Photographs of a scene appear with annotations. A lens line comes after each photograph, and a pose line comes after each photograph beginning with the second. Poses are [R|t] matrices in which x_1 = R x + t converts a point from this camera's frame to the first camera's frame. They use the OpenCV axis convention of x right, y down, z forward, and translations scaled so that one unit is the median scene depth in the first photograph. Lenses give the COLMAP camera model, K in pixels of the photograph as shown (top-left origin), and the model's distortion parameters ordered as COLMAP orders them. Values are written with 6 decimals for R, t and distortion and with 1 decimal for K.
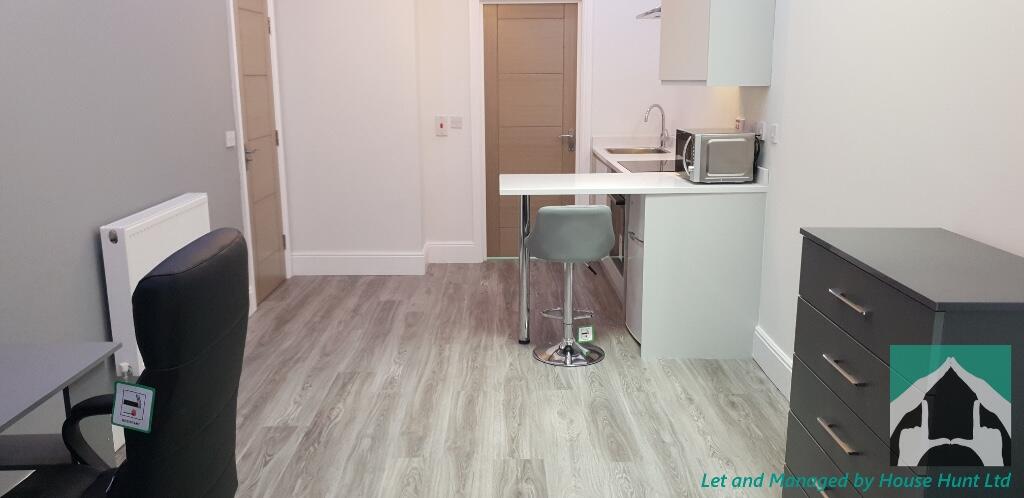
lens RADIAL K [[788.7, 0, 510.2], [0, 788.7, 247.9], [0, 0, 1]] dist [0.105753, -0.226257]
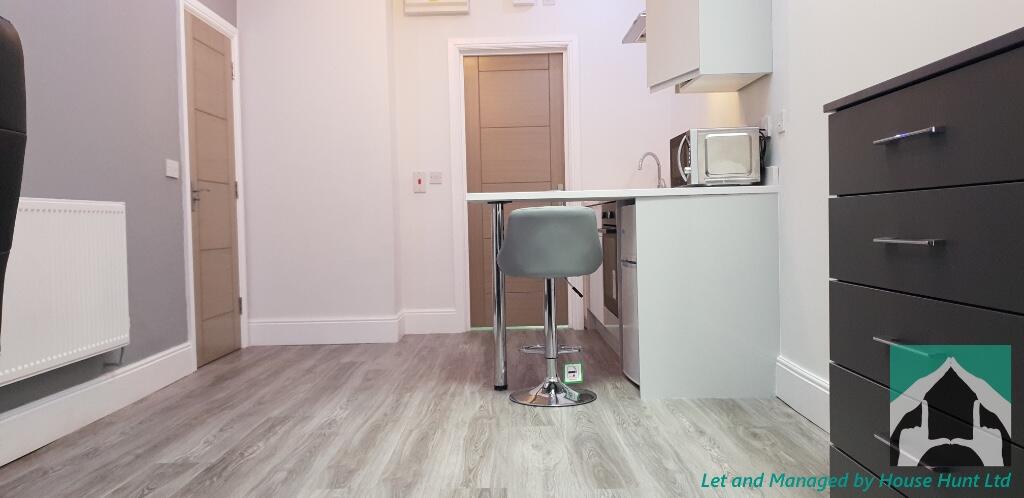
lens RADIAL K [[793.4, 0, 508.4], [0, 793.4, 245.3], [0, 0, 1]] dist [0.044839, -0.080311]
pose [[0.999737, -0.017263, -0.015075, 0.045926], [0.014175, 0.982600, -0.185192, 0.141102], [0.018010, 0.184930, 0.982587, 0.167209]]
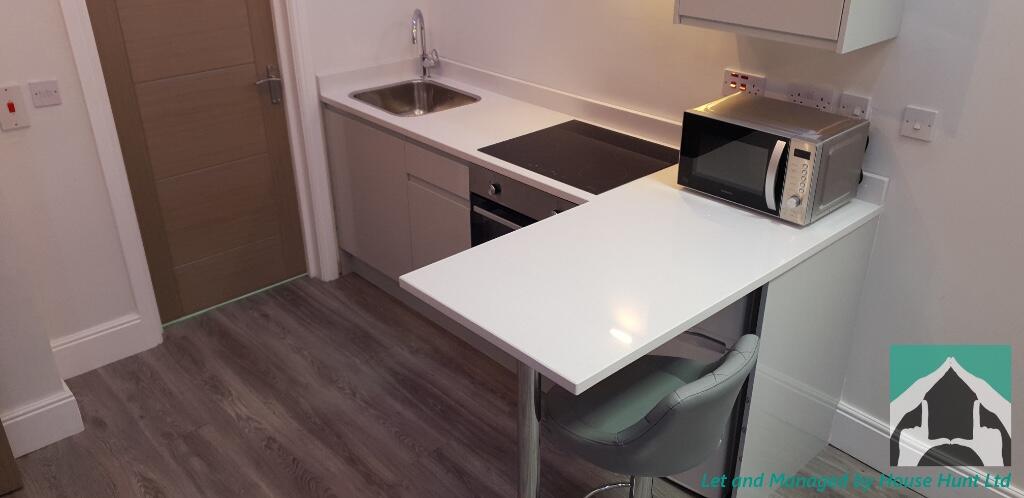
lens RADIAL K [[787.3, 0, 512.0], [0, 787.3, 249.0], [0, 0, 1]] dist [0.009280, -0.003457]
pose [[0.746930, -0.294579, 0.596086, -0.254881], [0.142506, 0.946593, 0.289228, -0.260100], [-0.649452, -0.131088, 0.749018, 0.736687]]
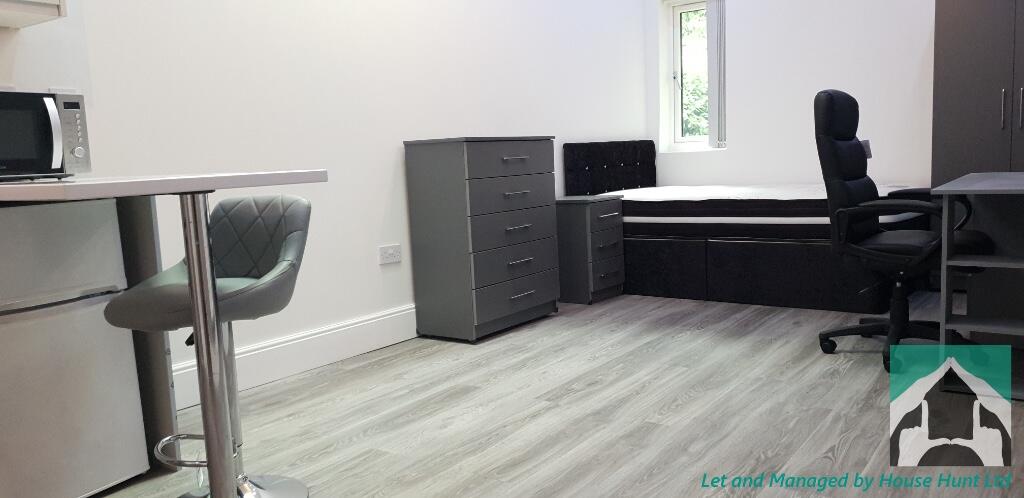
lens RADIAL K [[788.7, 0, 510.2], [0, 788.7, 247.9], [0, 0, 1]] dist [0.105753, -0.226257]
pose [[-0.807469, -0.028759, 0.589208, -0.394906], [0.173327, 0.943158, 0.283567, -0.148819], [-0.563872, 0.331097, -0.756587, 1.327052]]
